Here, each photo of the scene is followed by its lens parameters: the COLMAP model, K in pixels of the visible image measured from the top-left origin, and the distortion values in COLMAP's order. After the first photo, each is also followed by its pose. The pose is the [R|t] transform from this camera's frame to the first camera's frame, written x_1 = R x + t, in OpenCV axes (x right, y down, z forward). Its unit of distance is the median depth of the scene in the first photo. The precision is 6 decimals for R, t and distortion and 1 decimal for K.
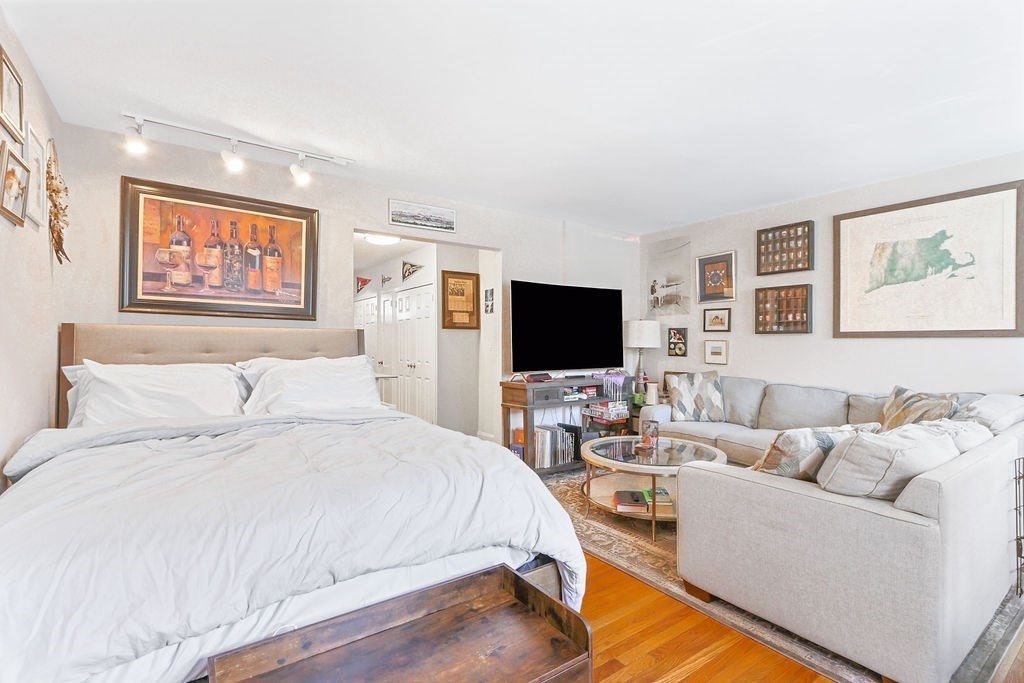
lens RADIAL K [[476.3, 0, 509.8], [0, 476.3, 345.1], [0, 0, 1]] dist [0.002611, 0.000686]
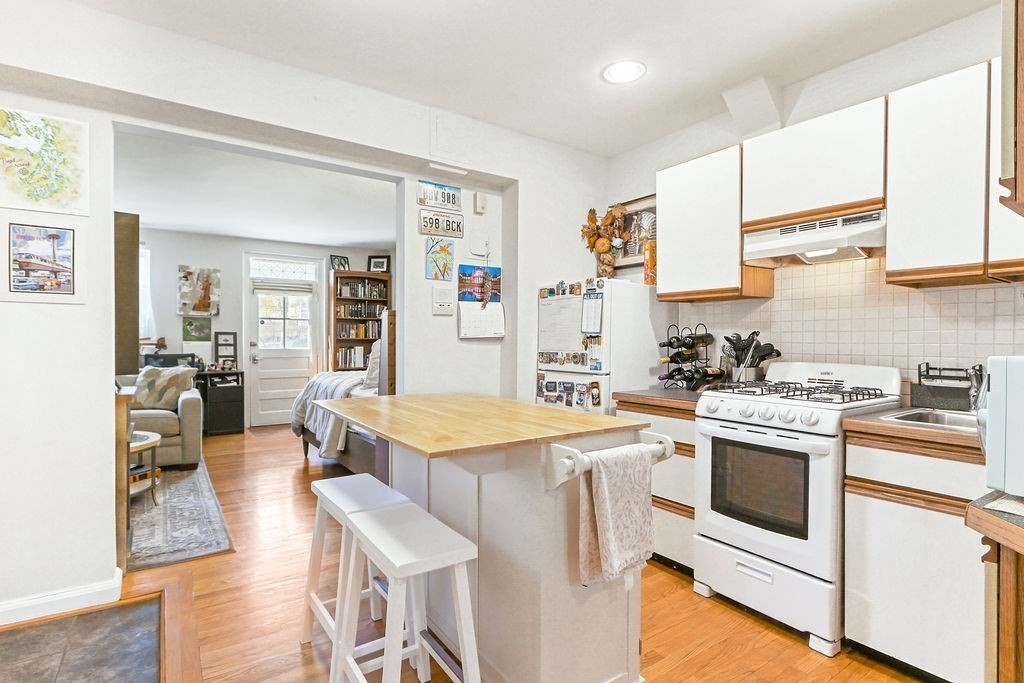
lens RADIAL K [[512.5, 0, 508.1], [0, 512.5, 340.7], [0, 0, 1]] dist [-0.006862, 0.001602]
pose [[-0.999769, -0.003611, 0.021196, -0.530866], [-0.003520, 0.999984, 0.004347, 0.015004], [-0.021212, 0.004271, -0.999766, 1.840067]]
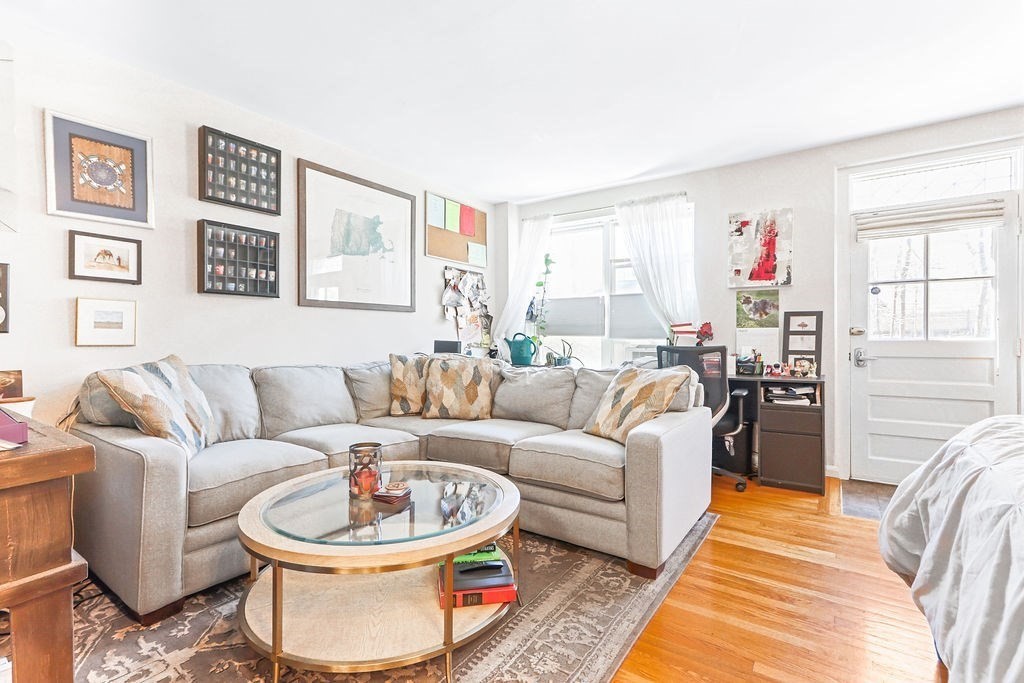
lens RADIAL K [[476.3, 0, 504.7], [0, 476.3, 339.0], [0, 0, 1]] dist [0.002611, 0.000686]
pose [[-0.336484, -0.006421, 0.941667, -0.230761], [0.007674, 0.999925, 0.009560, 0.039230], [-0.941658, 0.010444, -0.336409, 0.989420]]
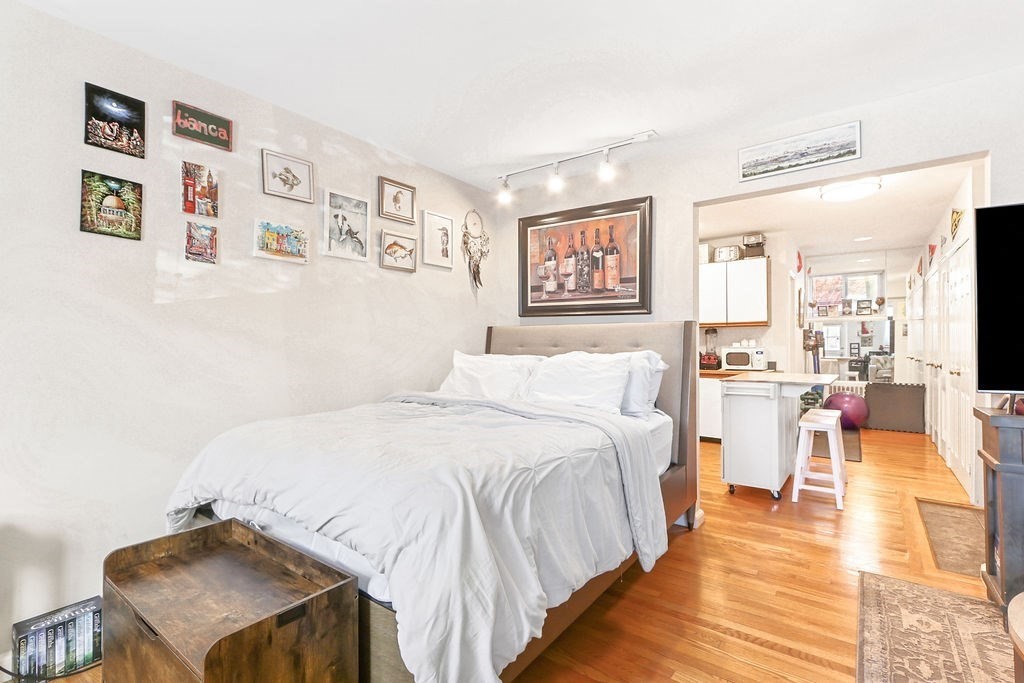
lens RADIAL K [[476.3, 0, 502.3], [0, 476.3, 346.1], [0, 0, 1]] dist [0.002611, 0.000686]
pose [[0.295656, 0.003579, -0.955288, 0.382212], [0.001231, 0.999991, 0.004128, 0.007851], [0.955294, -0.002397, 0.295649, 0.413759]]
